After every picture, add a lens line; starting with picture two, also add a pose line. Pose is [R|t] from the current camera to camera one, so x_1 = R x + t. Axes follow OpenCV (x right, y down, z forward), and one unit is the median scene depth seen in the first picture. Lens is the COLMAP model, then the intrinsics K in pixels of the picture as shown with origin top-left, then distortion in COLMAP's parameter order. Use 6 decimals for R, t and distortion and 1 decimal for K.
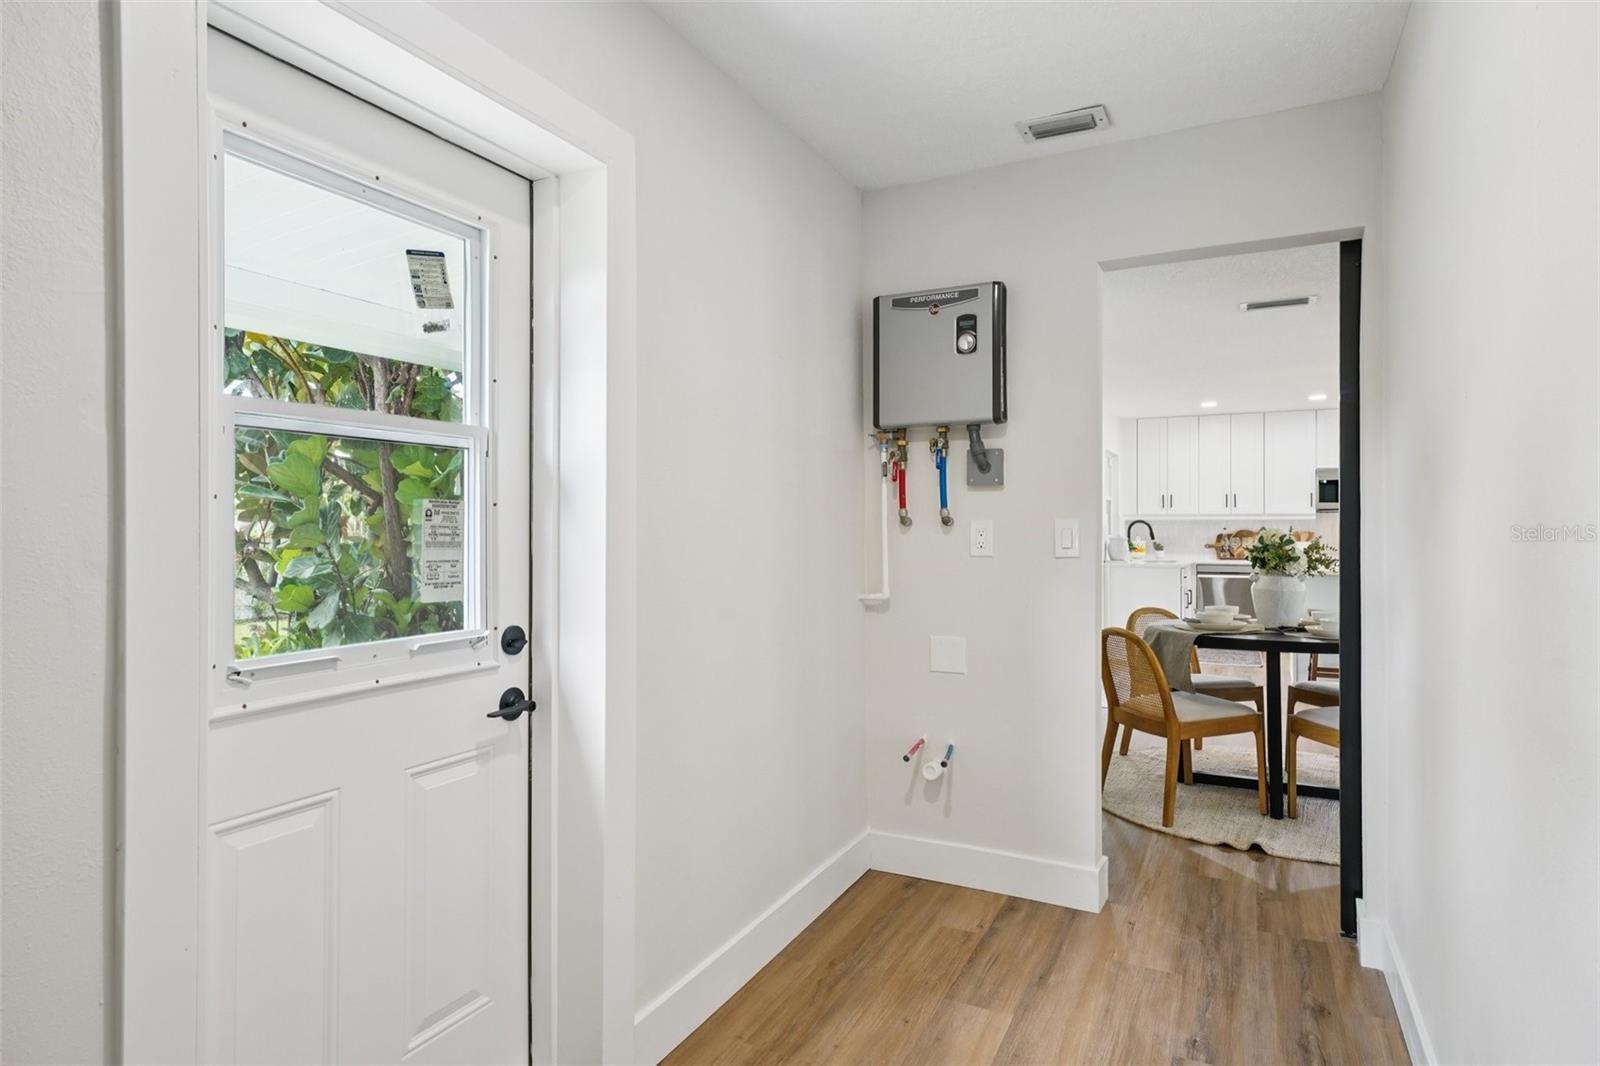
lens RADIAL K [[874.6, 0, 800.0], [0, 874.6, 533.0], [0, 0, 1]] dist [0.001897, 0.000209]
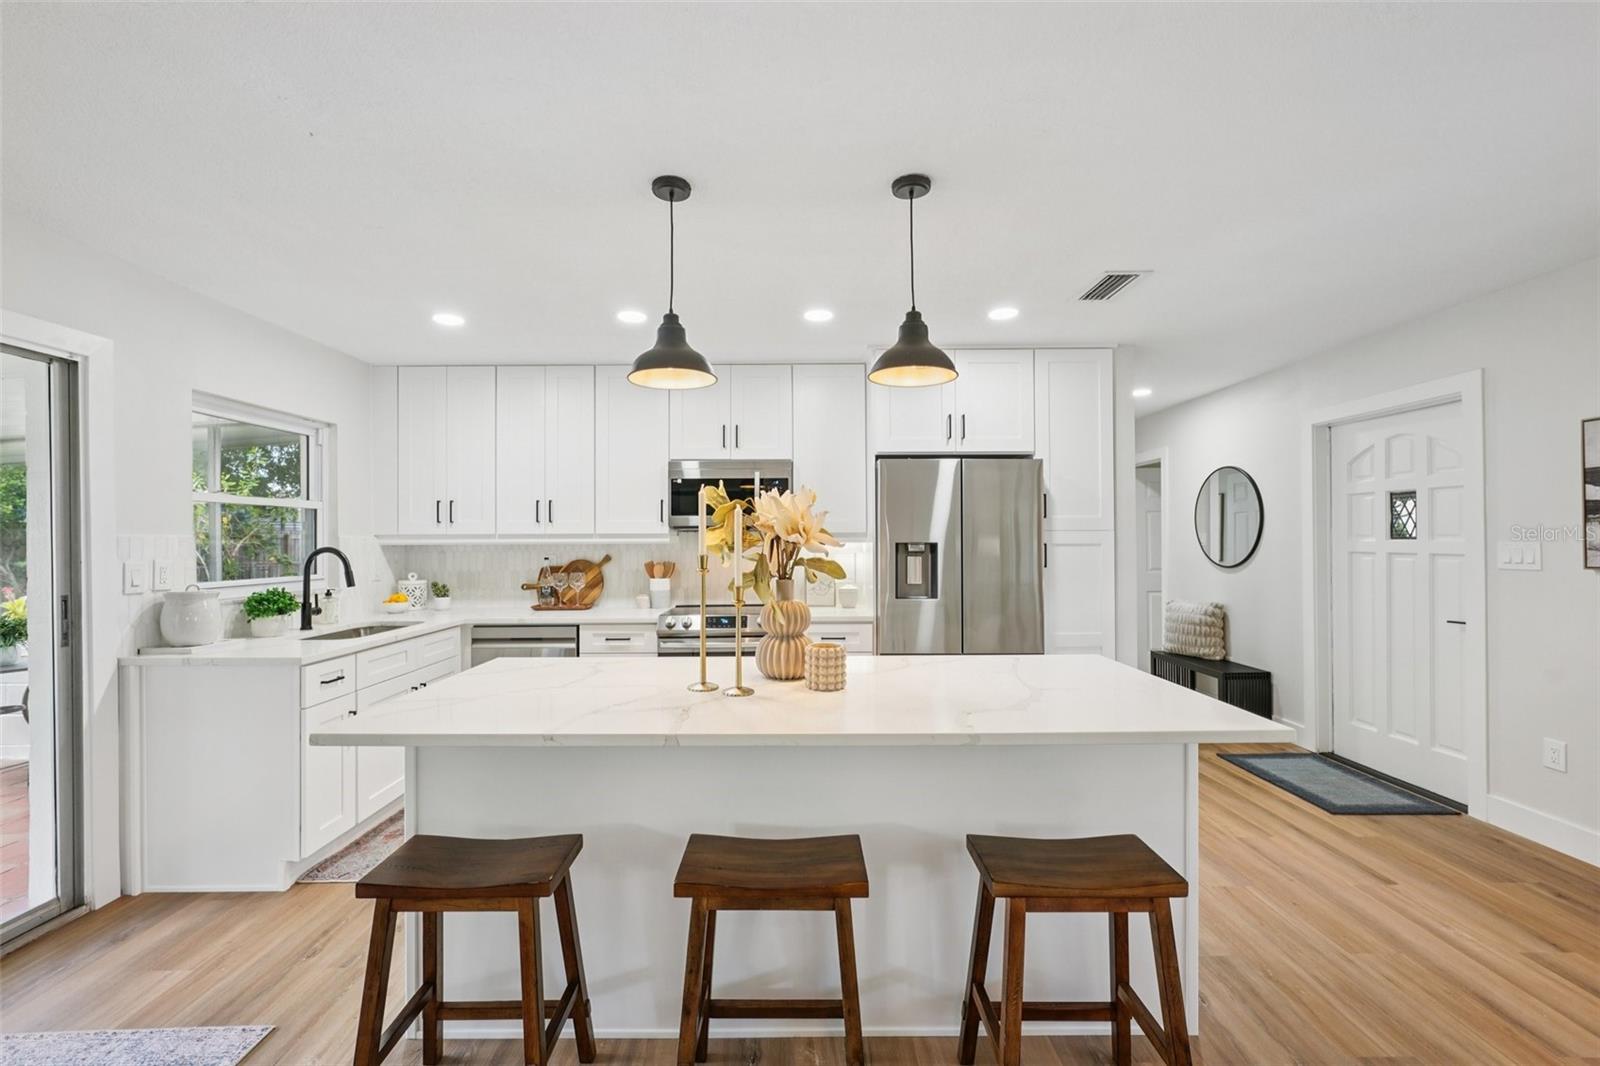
lens RADIAL K [[659.9, 0, 791.2], [0, 659.9, 536.9], [0, 0, 1]] dist [-0.008588, 0.000146]
pose [[0.887713, -0.002396, 0.460391, 0.431828], [0.007864, 0.999919, -0.009961, -0.014023], [-0.460330, 0.012463, 0.887661, 0.524981]]
